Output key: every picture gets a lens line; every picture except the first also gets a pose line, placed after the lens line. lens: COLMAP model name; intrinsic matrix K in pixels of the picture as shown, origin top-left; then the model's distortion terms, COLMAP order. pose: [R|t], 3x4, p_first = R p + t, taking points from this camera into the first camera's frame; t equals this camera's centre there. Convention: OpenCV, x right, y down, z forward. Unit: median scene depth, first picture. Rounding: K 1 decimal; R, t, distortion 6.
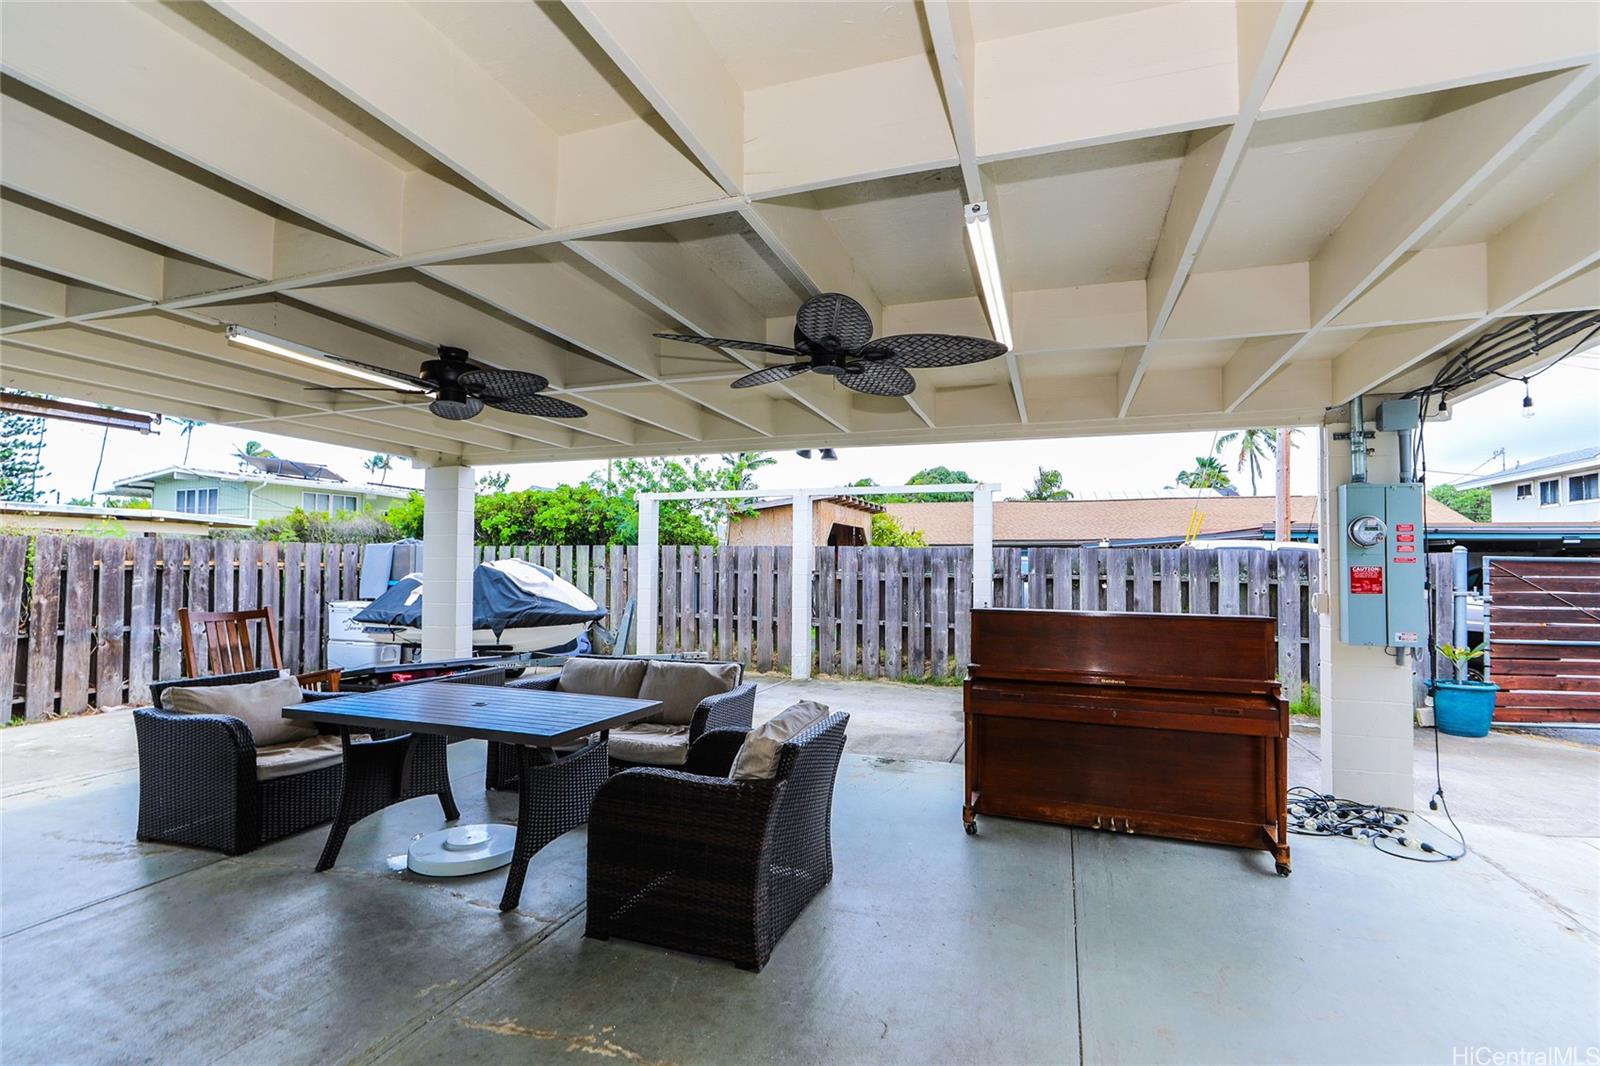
lens RADIAL K [[732.5, 0, 801.5], [0, 732.5, 542.0], [0, 0, 1]] dist [-0.003145, -0.000286]
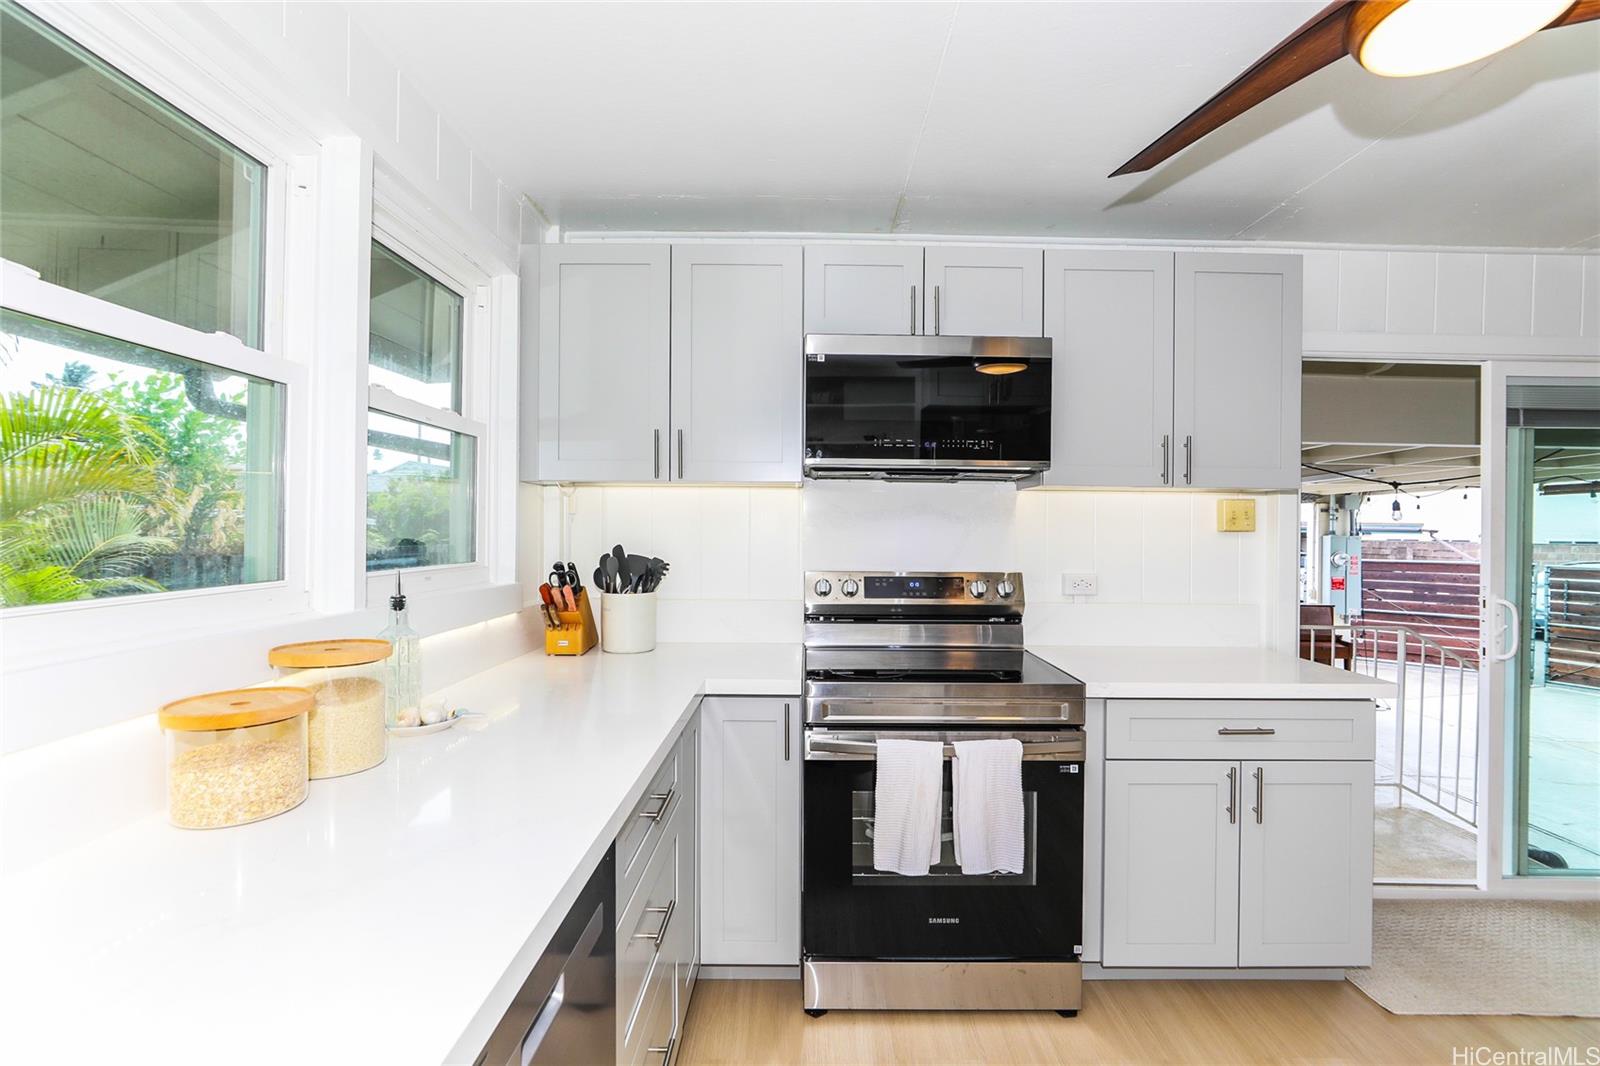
lens RADIAL K [[732.5, 0, 801.5], [0, 732.5, 542.0], [0, 0, 1]] dist [-0.003145, -0.000286]
pose [[0.938764, 0.001492, 0.344558, -1.284921], [-0.019917, 0.998554, 0.049940, -0.129746], [-0.343985, -0.053744, 0.937436, -0.380793]]
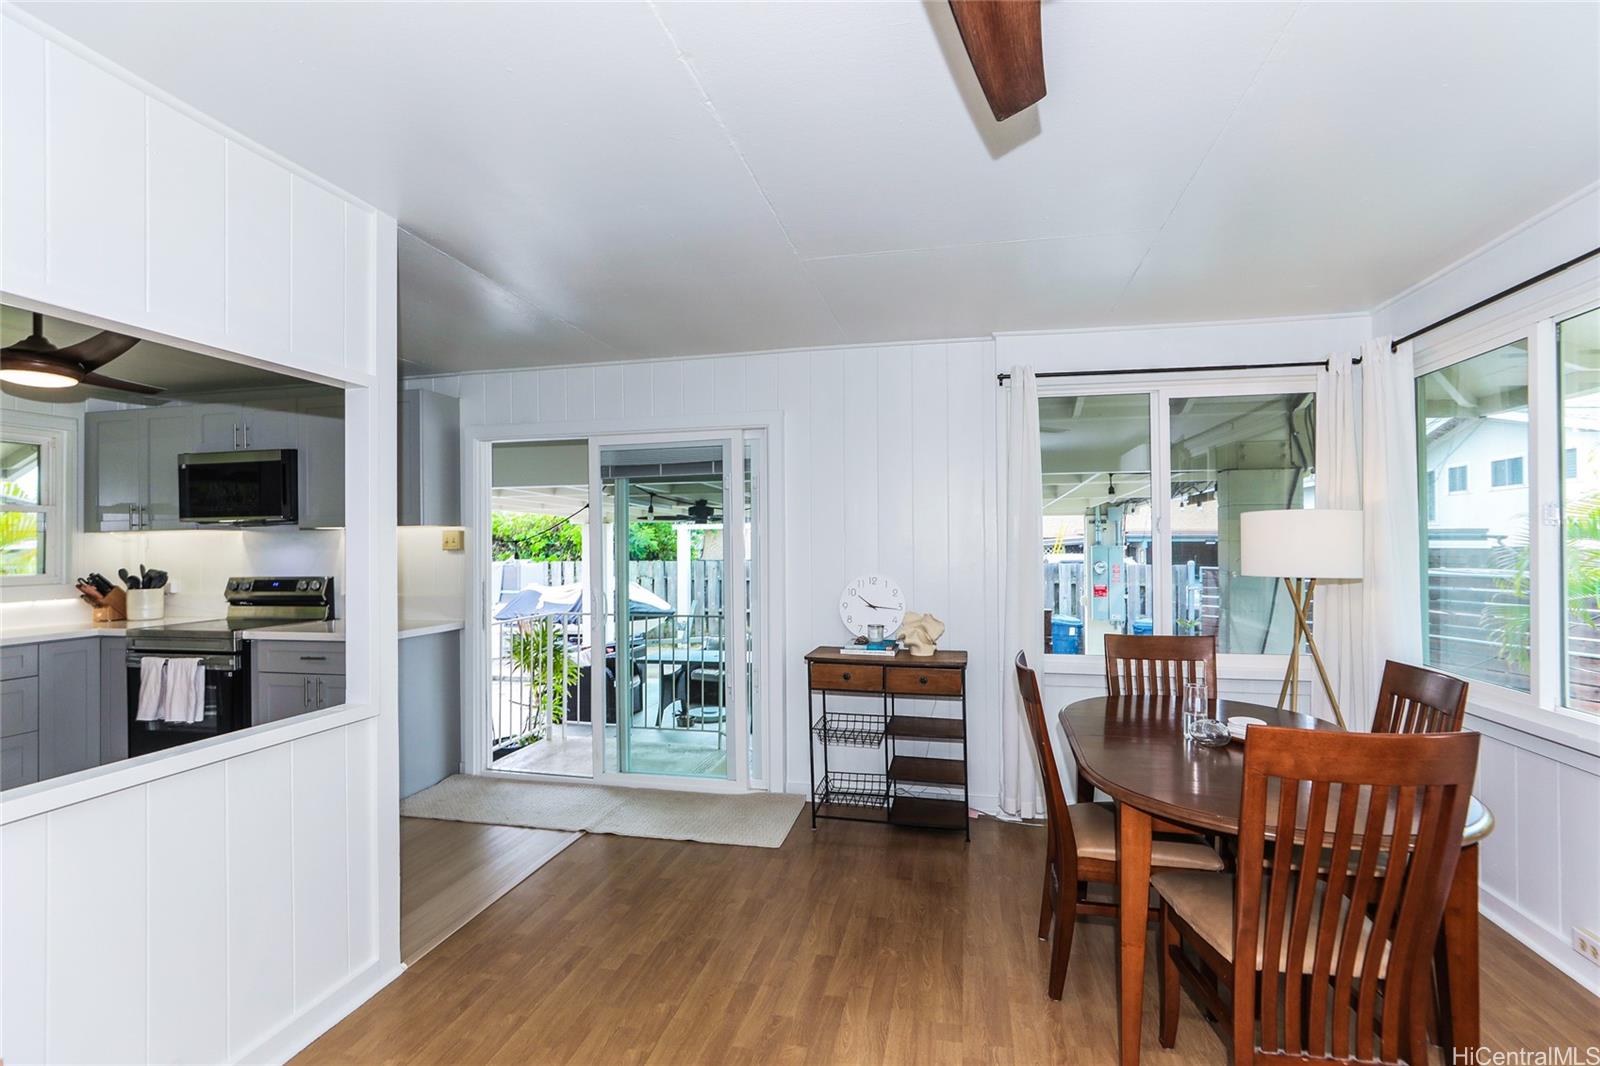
lens RADIAL K [[732.5, 0, 801.5], [0, 732.5, 542.0], [0, 0, 1]] dist [-0.003145, -0.000286]
pose [[0.993787, -0.013305, 0.110503, -0.328231], [0.010912, 0.999693, 0.022235, -0.143416], [-0.110765, -0.020891, 0.993627, -1.006446]]
